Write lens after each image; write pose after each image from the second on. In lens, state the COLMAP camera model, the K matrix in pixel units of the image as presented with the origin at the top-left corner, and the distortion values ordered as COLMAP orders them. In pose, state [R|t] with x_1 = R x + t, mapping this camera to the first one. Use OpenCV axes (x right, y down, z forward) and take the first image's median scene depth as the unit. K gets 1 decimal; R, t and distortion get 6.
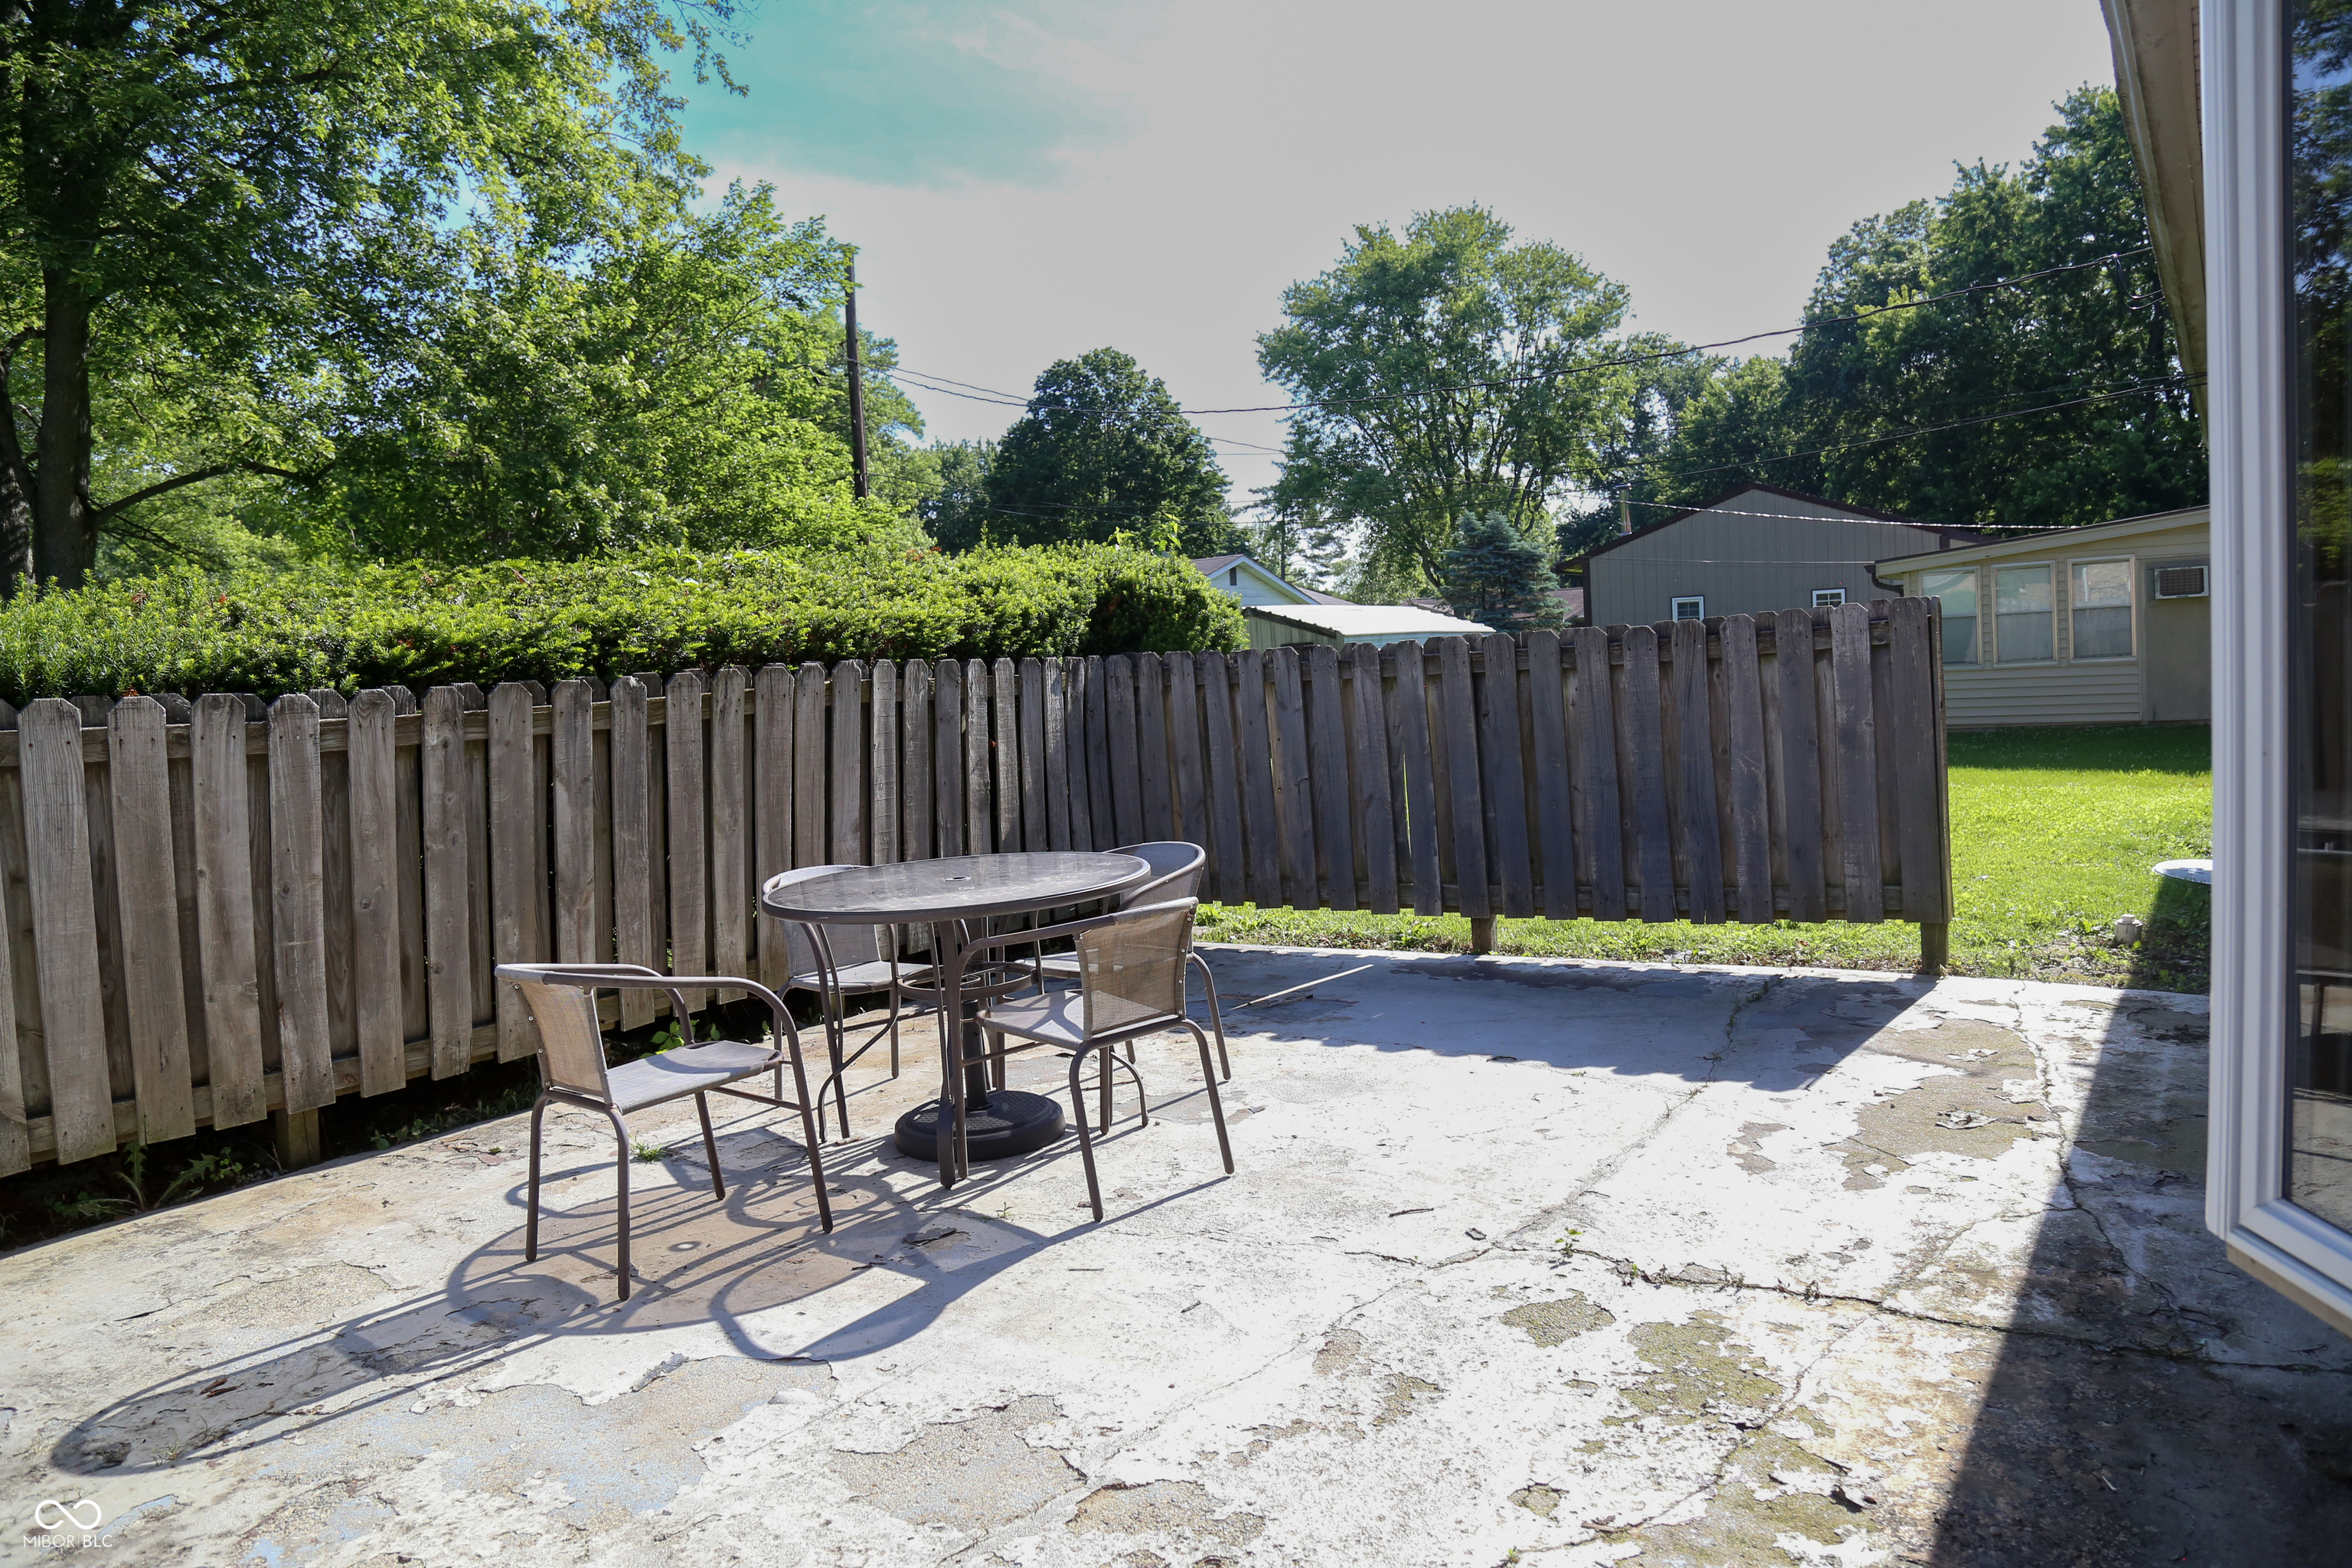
lens RADIAL K [[1600.5, 0, 1183.1], [0, 1600.5, 787.0], [0, 0, 1]] dist [-0.121409, 0.067098]
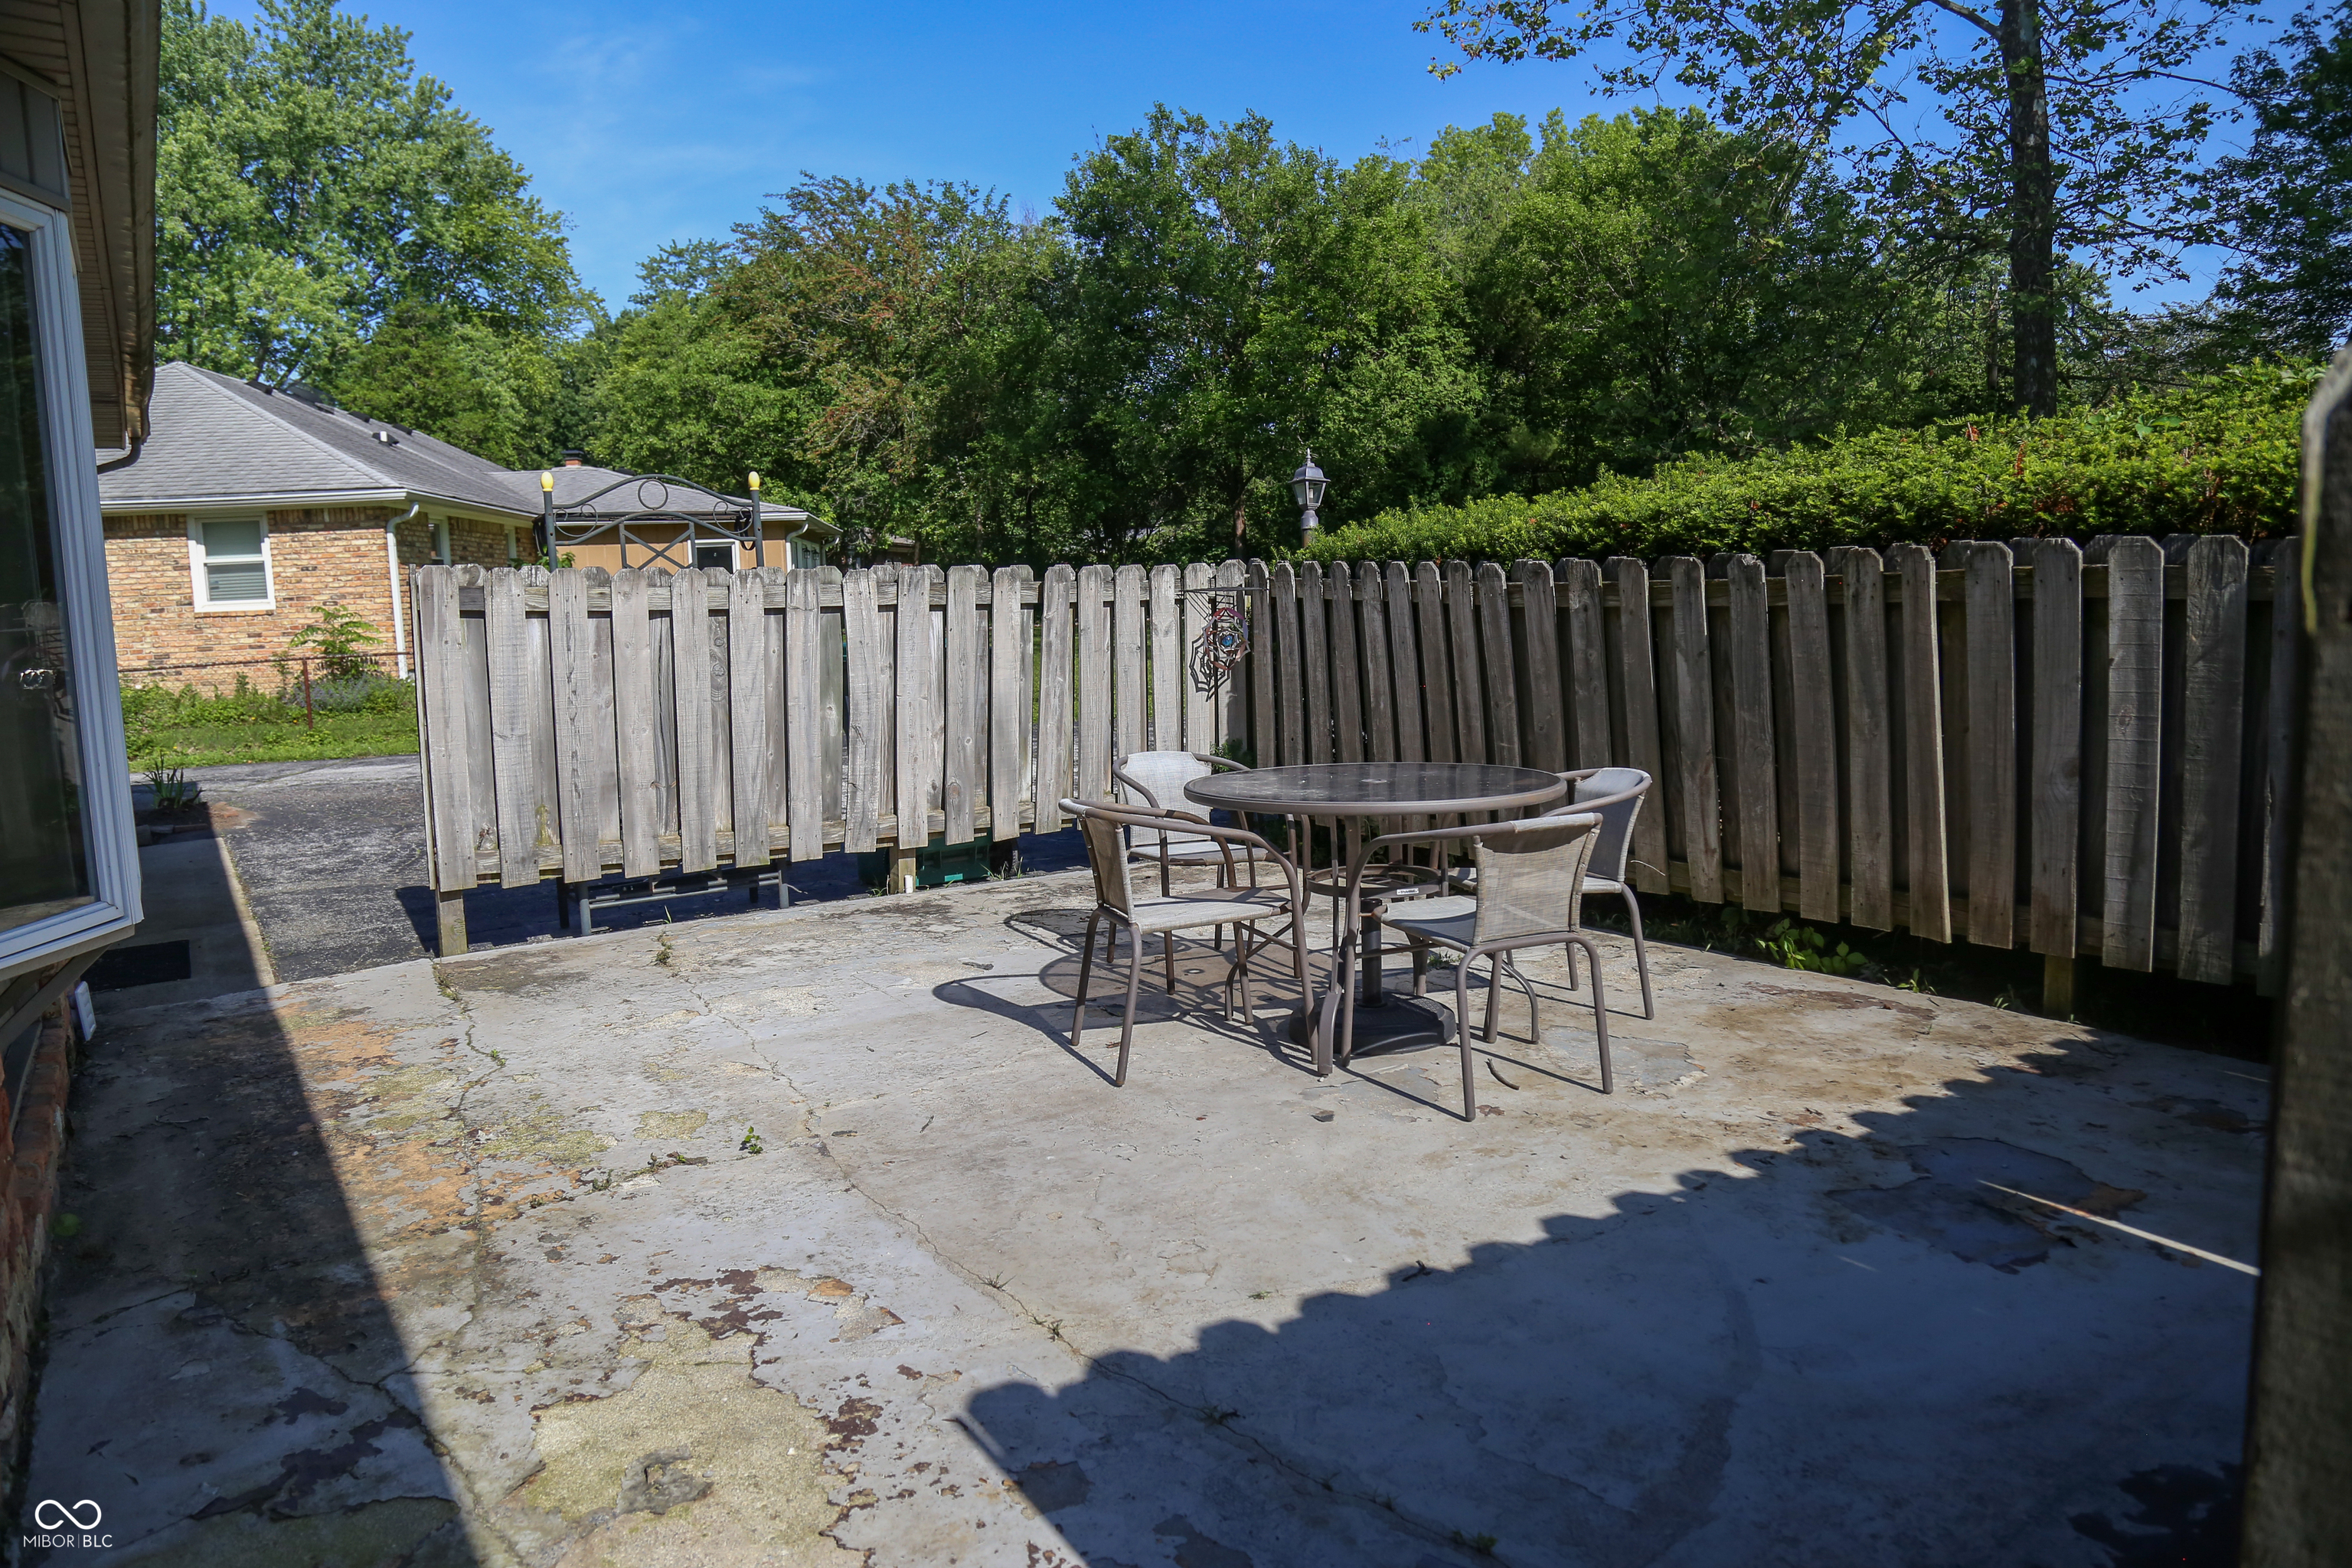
lens RADIAL K [[1600.5, 0, 1178.9], [0, 1600.5, 788.7], [0, 0, 1]] dist [-0.121409, 0.067098]
pose [[-0.367358, 0.177398, -0.913005, 0.773431], [-0.025780, 0.979322, 0.200657, -0.127765], [0.929722, 0.097250, -0.355189, 1.155200]]
